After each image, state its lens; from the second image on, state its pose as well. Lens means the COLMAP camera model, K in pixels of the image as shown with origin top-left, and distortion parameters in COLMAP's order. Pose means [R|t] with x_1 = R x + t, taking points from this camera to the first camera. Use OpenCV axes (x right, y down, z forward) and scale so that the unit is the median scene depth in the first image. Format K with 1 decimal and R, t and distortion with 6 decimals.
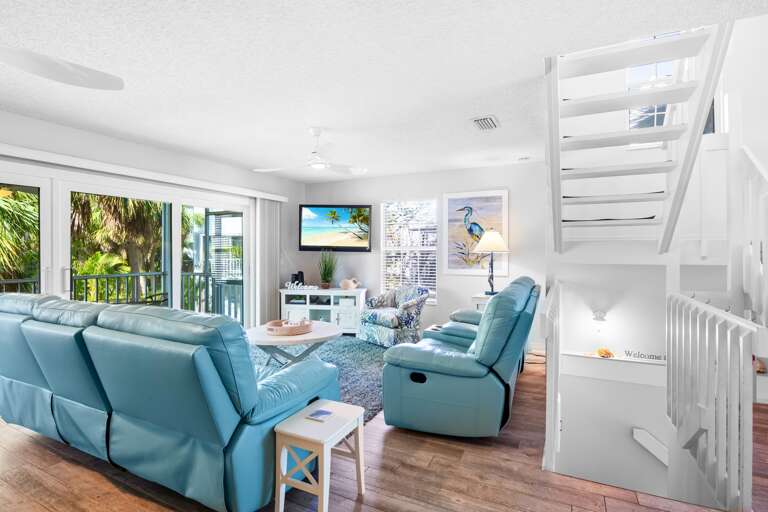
lens RADIAL K [[377.3, 0, 383.9], [0, 377.3, 254.5], [0, 0, 1]] dist [-0.000099, 0.000017]
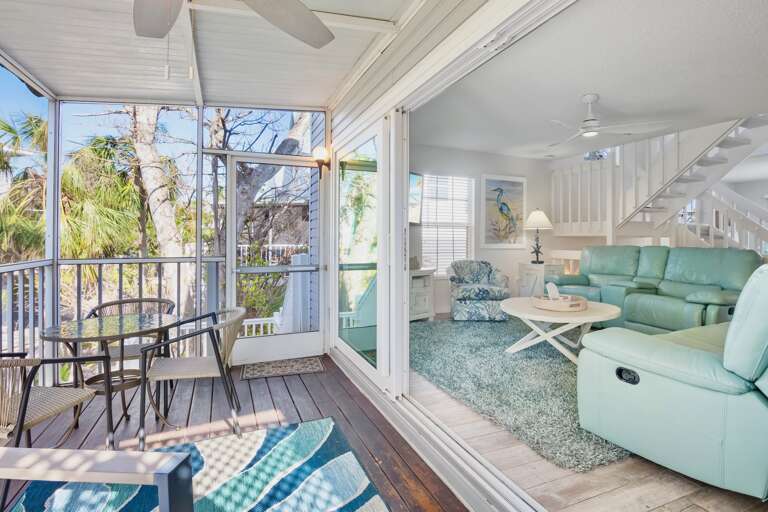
lens RADIAL K [[377.3, 0, 383.2], [0, 377.3, 249.1], [0, 0, 1]] dist [-0.000099, 0.000017]
pose [[0.654438, -0.017771, 0.755907, -0.869389], [0.003901, 0.999790, 0.020127, 0.031552], [-0.756106, -0.010223, 0.654370, 0.526526]]
